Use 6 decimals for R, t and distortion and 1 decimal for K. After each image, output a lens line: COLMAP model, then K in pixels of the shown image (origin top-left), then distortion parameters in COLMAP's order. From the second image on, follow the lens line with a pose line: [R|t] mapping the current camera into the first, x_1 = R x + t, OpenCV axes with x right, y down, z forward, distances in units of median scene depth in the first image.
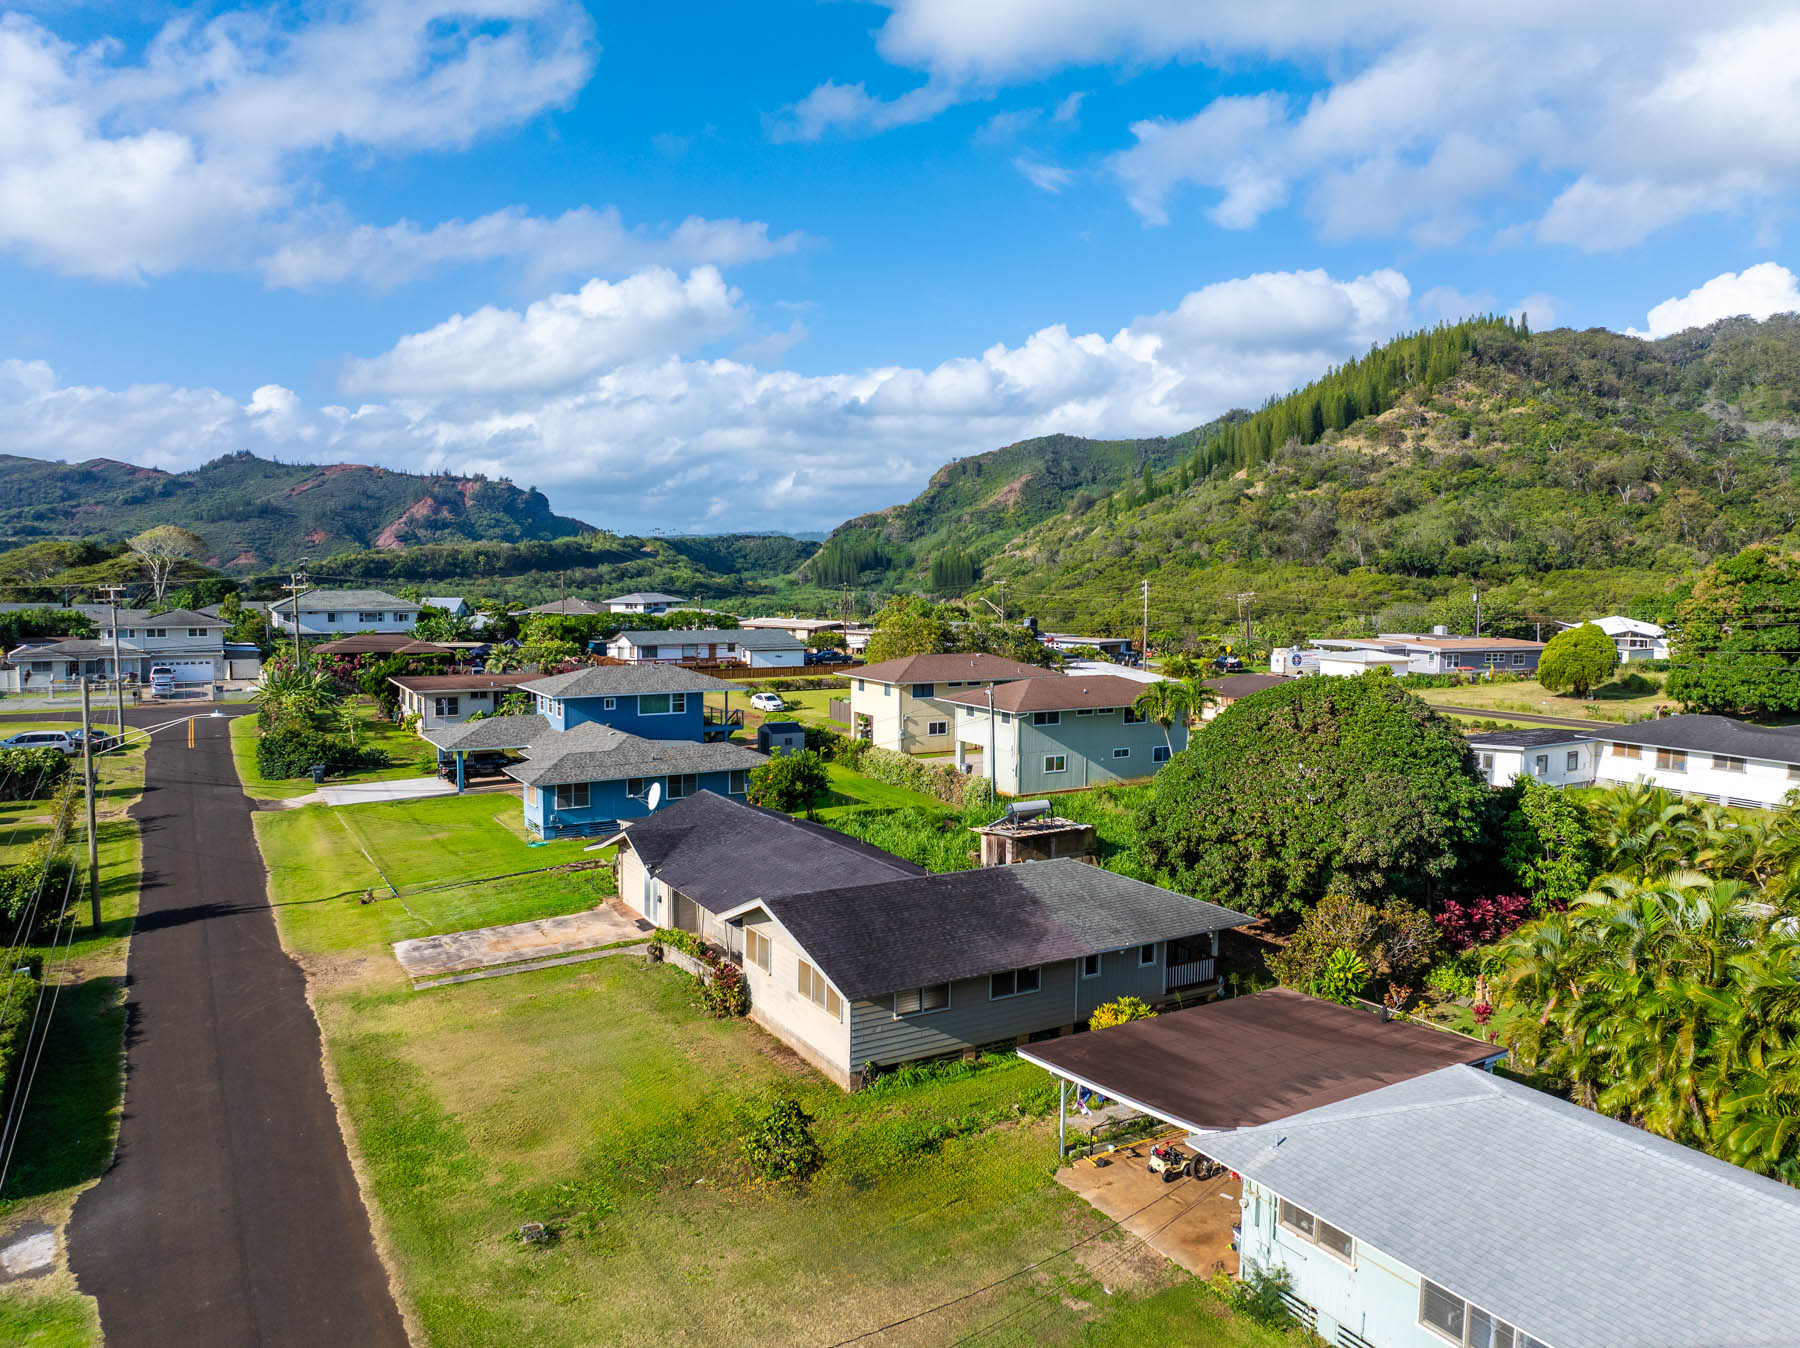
lens RADIAL K [[1266.3, 0, 911.5], [0, 1266.3, 649.7], [0, 0, 1]] dist [-0.030664, -0.007451]
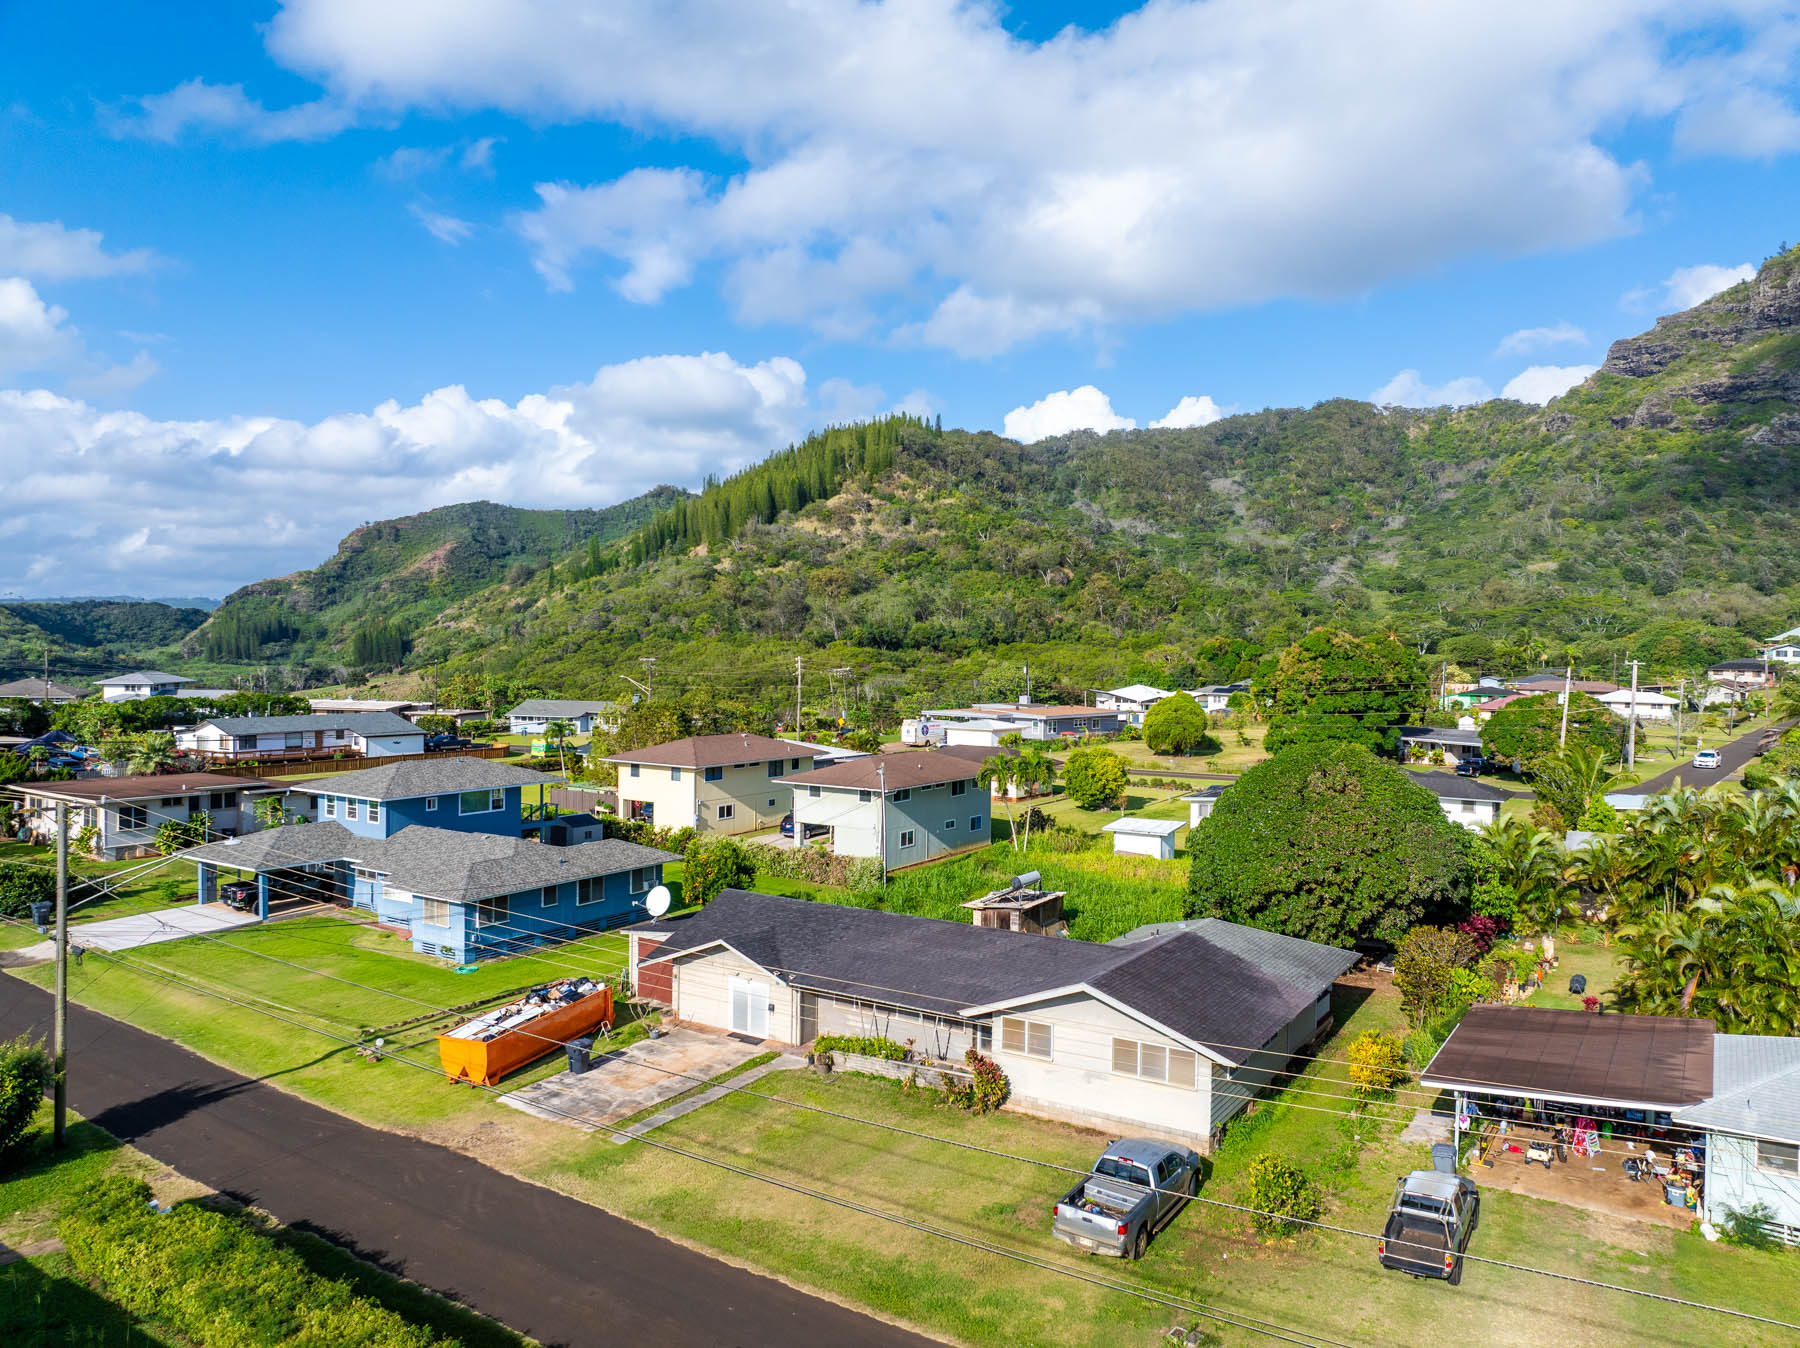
lens RADIAL K [[1266.3, 0, 911.8], [0, 1266.3, 668.6], [0, 0, 1]] dist [-0.030664, -0.007451]
pose [[0.895700, -0.007101, 0.444602, -0.061021], [0.025637, 0.999034, -0.035691, -0.002062], [-0.443919, 0.043367, 0.895017, 0.012385]]
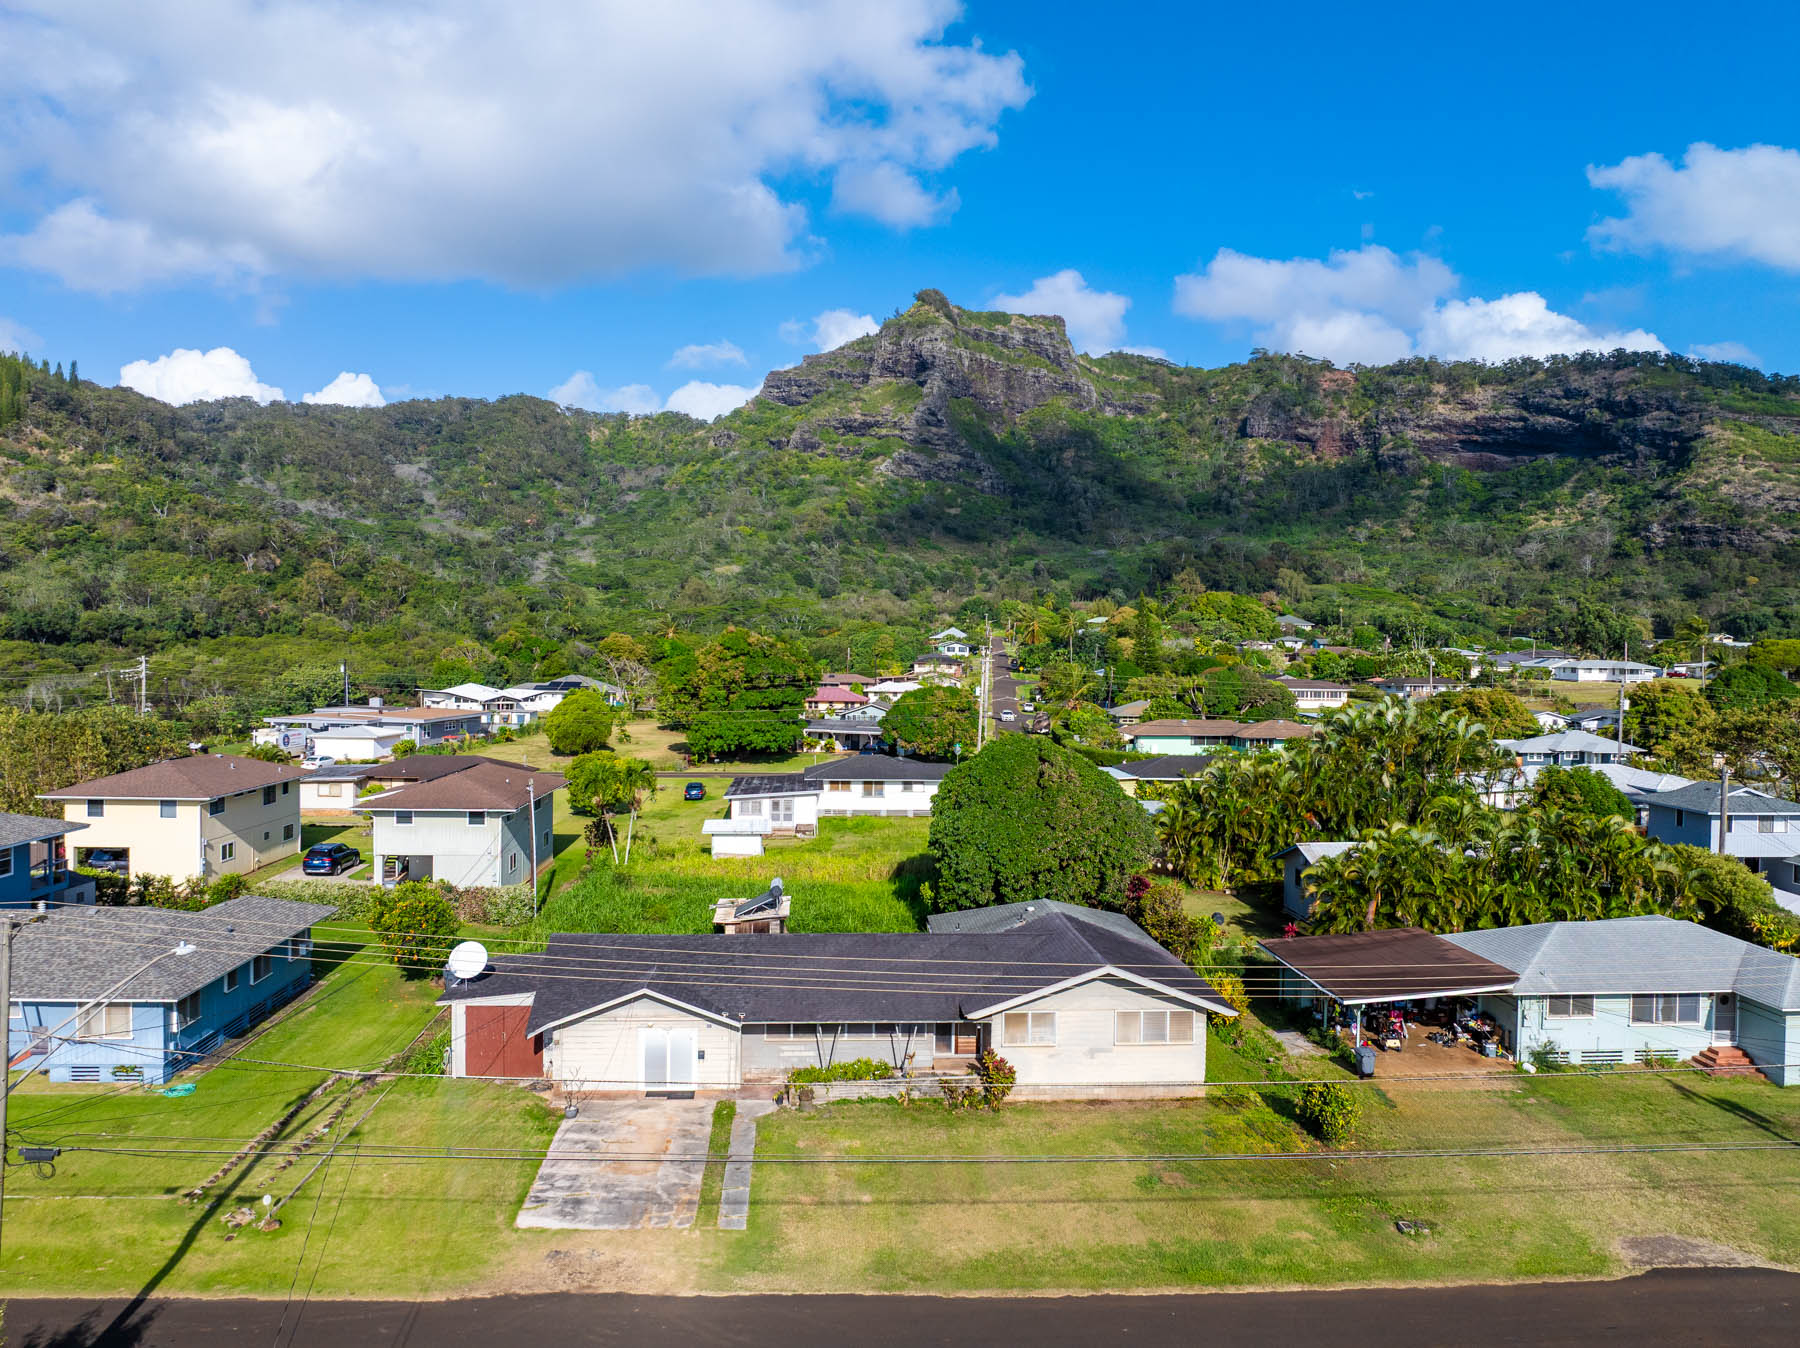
lens RADIAL K [[1266.3, 0, 911.8], [0, 1266.3, 658.9], [0, 0, 1]] dist [-0.030664, -0.007451]
pose [[0.448908, -0.009367, 0.893529, -0.104243], [0.047731, 0.998769, -0.013510, -0.005754], [-0.892302, 0.048714, 0.448802, 0.056558]]
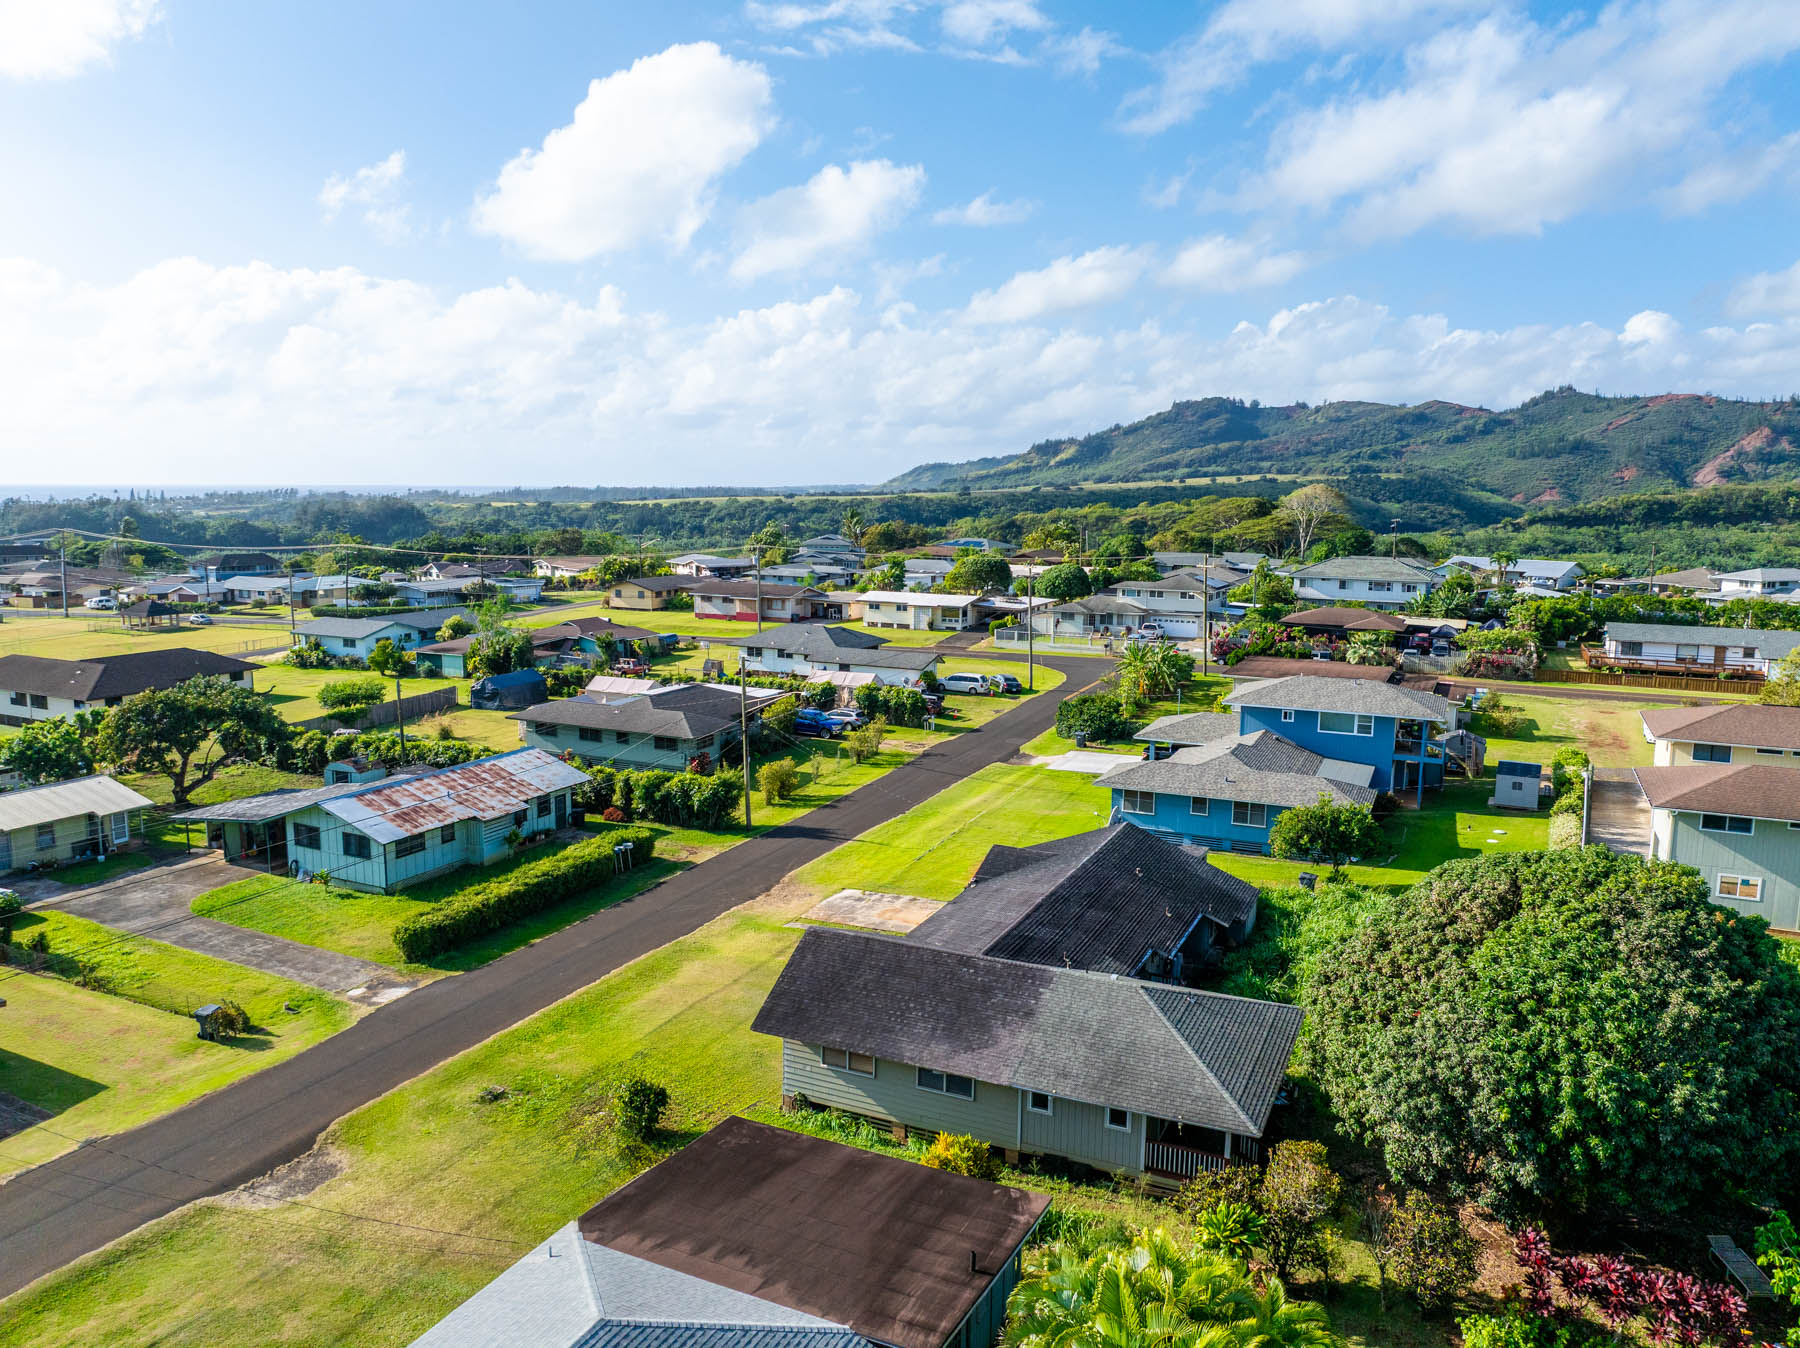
lens RADIAL K [[1266.3, 0, 913.7], [0, 1266.3, 675.1], [0, 0, 1]] dist [-0.030664, -0.007451]
pose [[0.558587, 0.117827, -0.821035, 0.075250], [-0.057187, 0.992974, 0.103595, -0.013812], [0.827473, -0.010914, 0.561400, 0.038113]]
